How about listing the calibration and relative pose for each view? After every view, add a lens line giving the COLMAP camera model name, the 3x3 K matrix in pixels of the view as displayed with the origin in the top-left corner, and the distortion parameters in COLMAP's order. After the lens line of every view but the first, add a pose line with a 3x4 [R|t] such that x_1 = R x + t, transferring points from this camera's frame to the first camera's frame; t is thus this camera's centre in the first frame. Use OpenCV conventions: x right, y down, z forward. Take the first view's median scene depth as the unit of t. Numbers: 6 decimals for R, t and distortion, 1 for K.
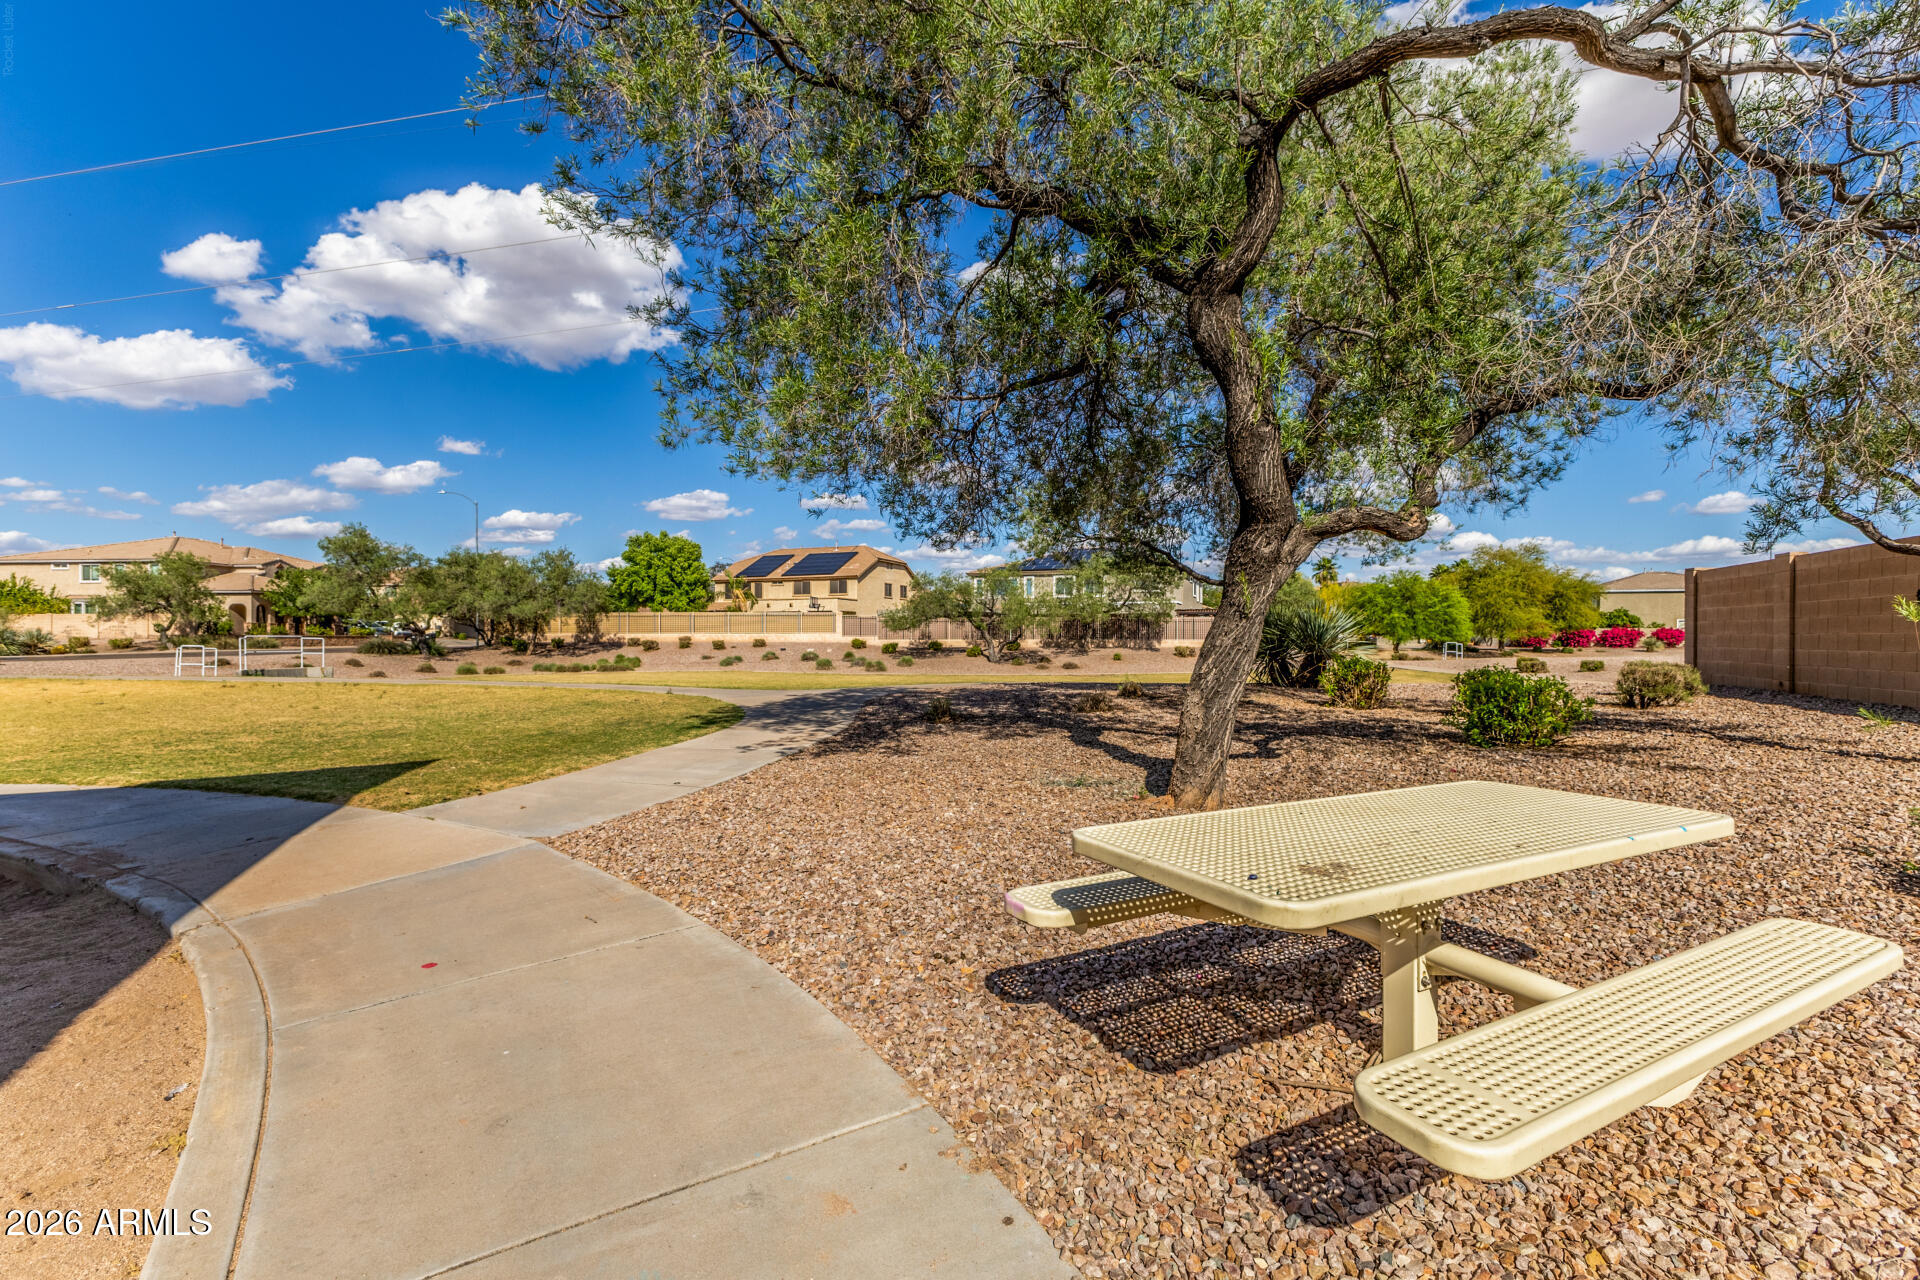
lens RADIAL K [[815.5, 0, 949.2], [0, 815.5, 643.6], [0, 0, 1]] dist [0.008645, -0.000581]
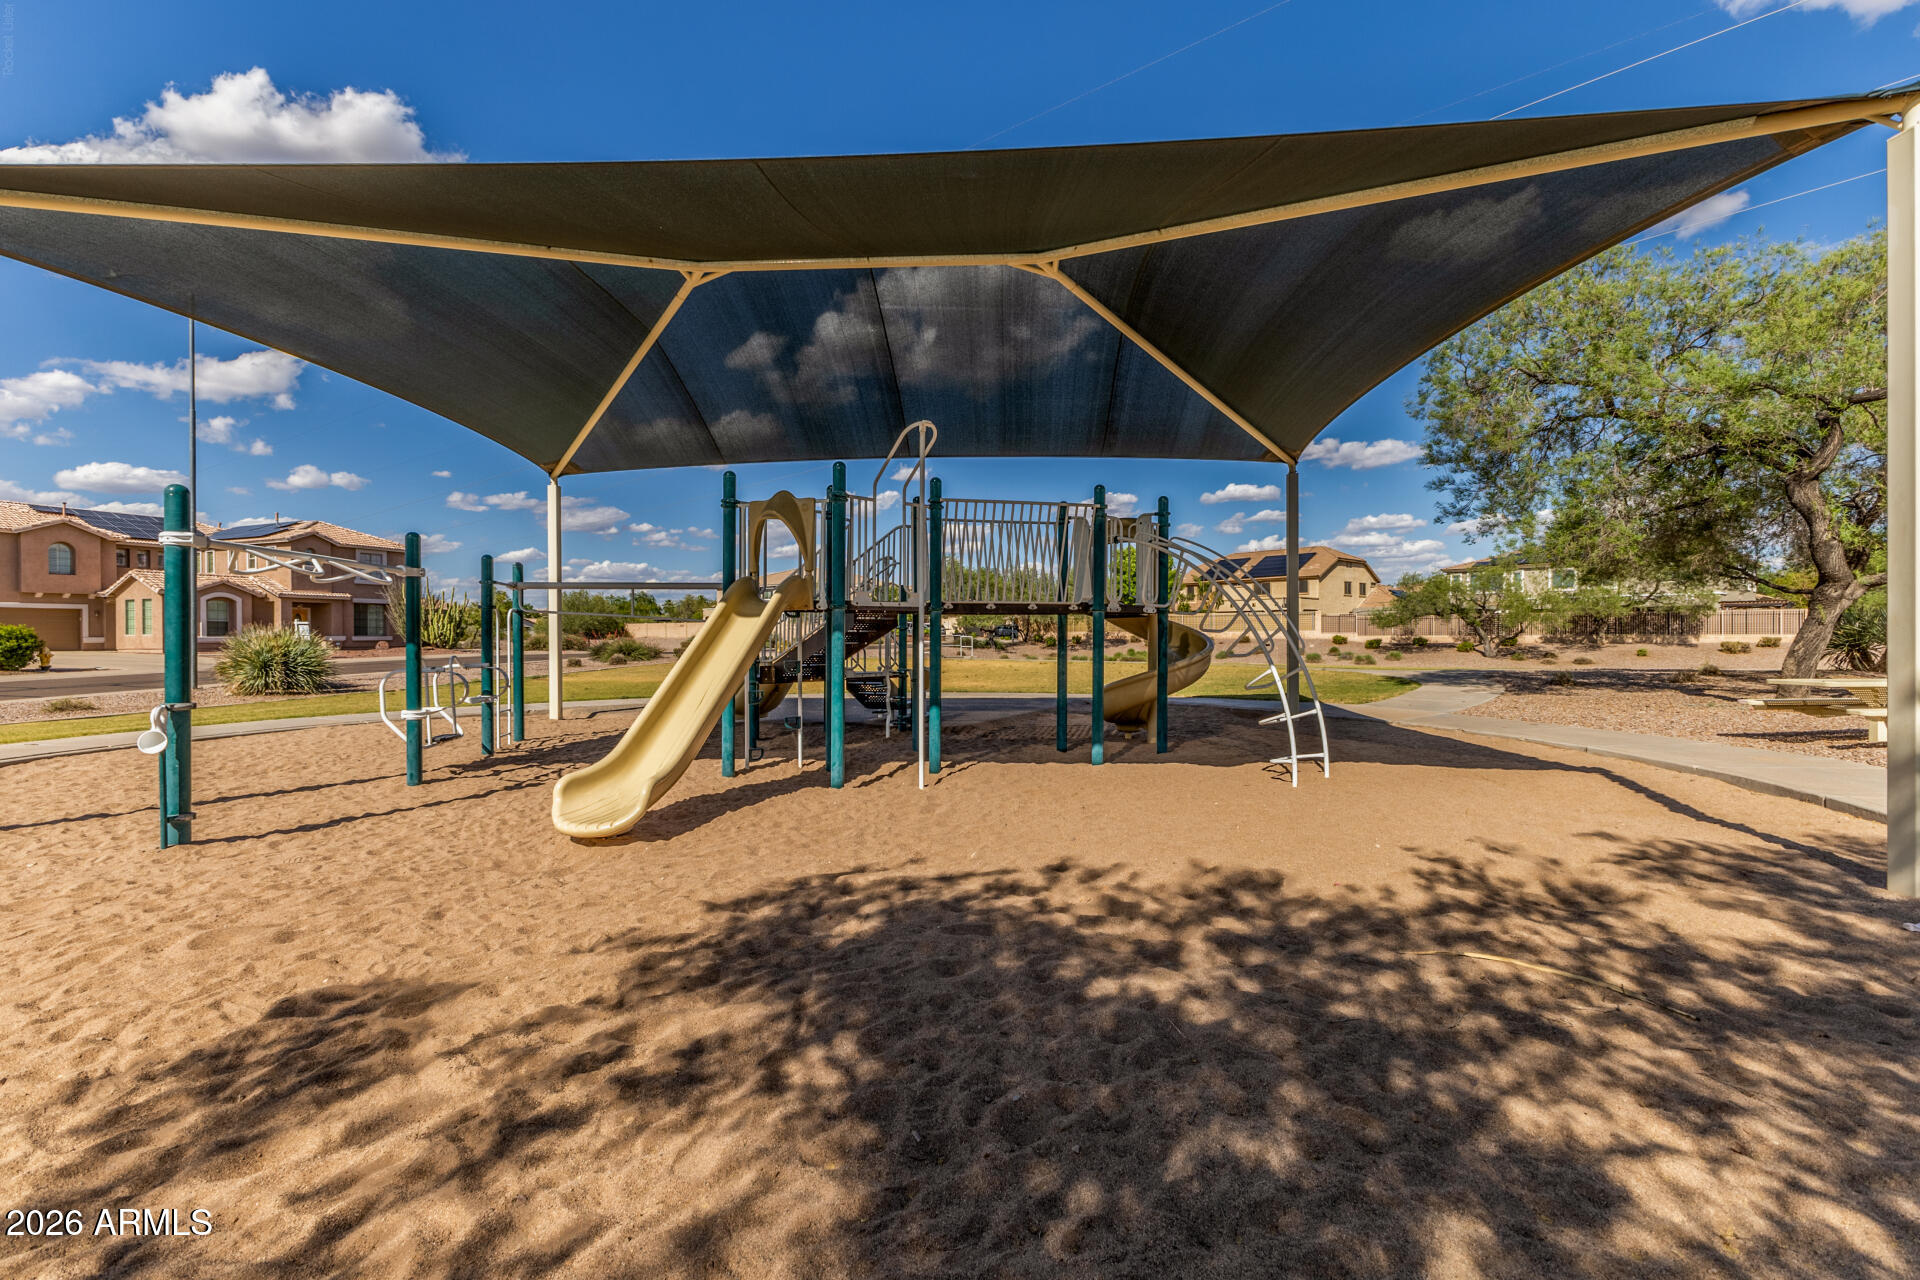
lens RADIAL K [[815.5, 0, 957.8], [0, 815.5, 641.6], [0, 0, 1]] dist [0.008645, -0.000581]
pose [[0.894152, -0.001183, -0.447763, -0.077669], [0.001738, 0.999998, 0.000829, 0.000862], [0.447761, -0.001519, 0.894152, -0.216575]]
